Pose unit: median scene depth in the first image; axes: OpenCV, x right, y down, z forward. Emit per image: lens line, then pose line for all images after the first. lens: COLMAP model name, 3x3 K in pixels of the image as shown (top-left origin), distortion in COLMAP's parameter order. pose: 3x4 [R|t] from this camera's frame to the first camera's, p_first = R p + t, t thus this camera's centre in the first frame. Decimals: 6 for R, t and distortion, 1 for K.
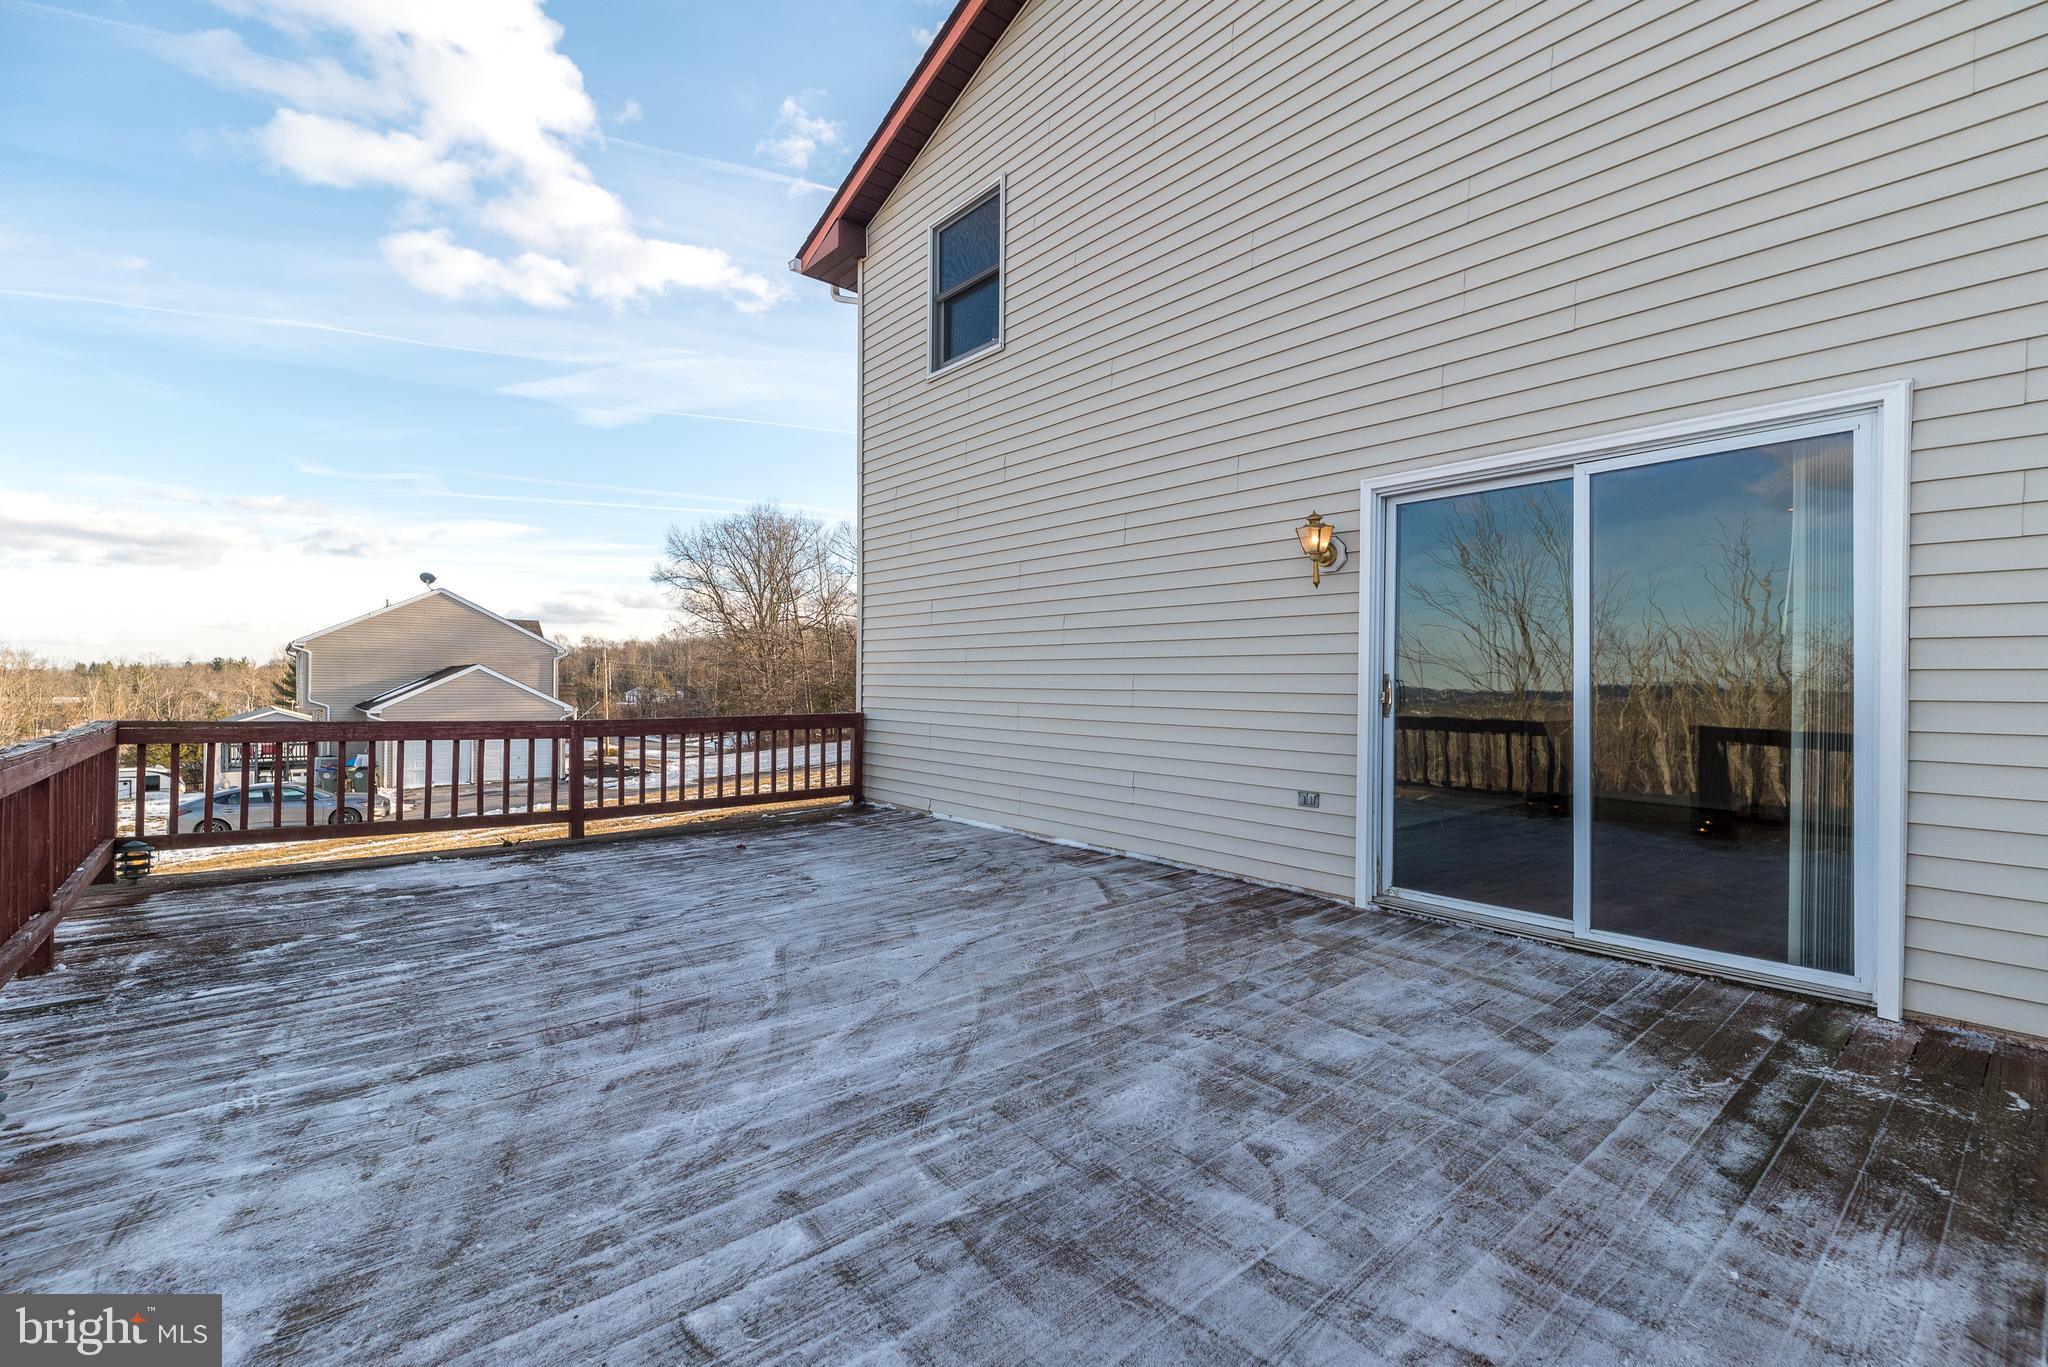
lens RADIAL K [[889.3, 0, 1024.0], [0, 889.3, 683.5], [0, 0, 1]] dist [0.008483, 0.000125]
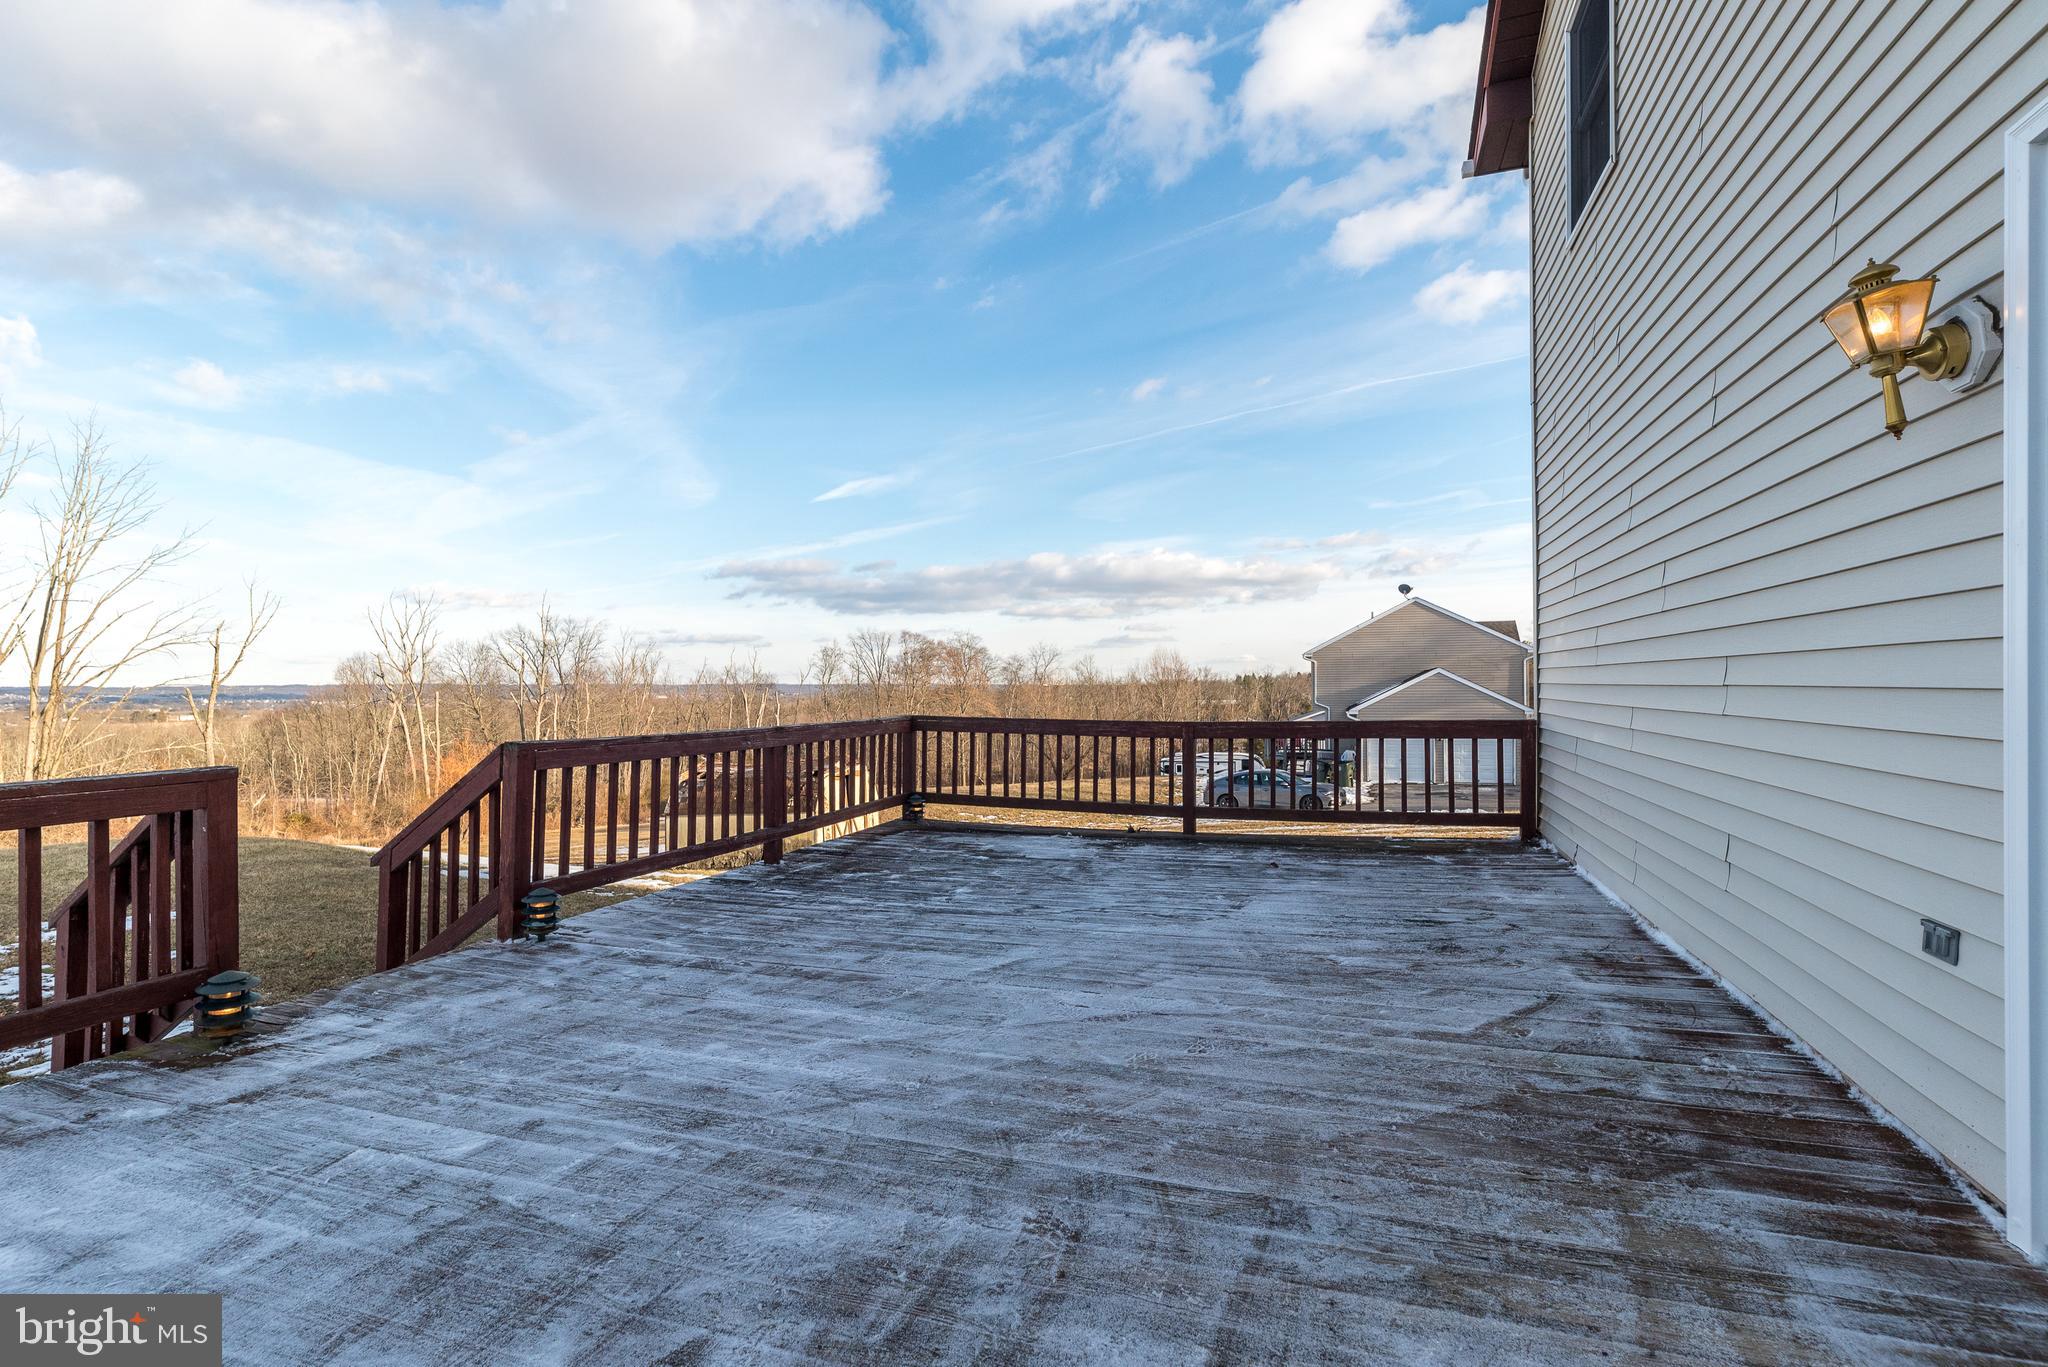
lens RADIAL K [[914.1, 0, 1027.9], [0, 914.1, 659.8], [0, 0, 1]] dist [0.006771, 0.000681]
pose [[0.502646, -0.039335, -0.863597, 0.646807], [0.015430, 0.999213, -0.036531, 0.008225], [0.864355, 0.005037, 0.502857, 0.539192]]
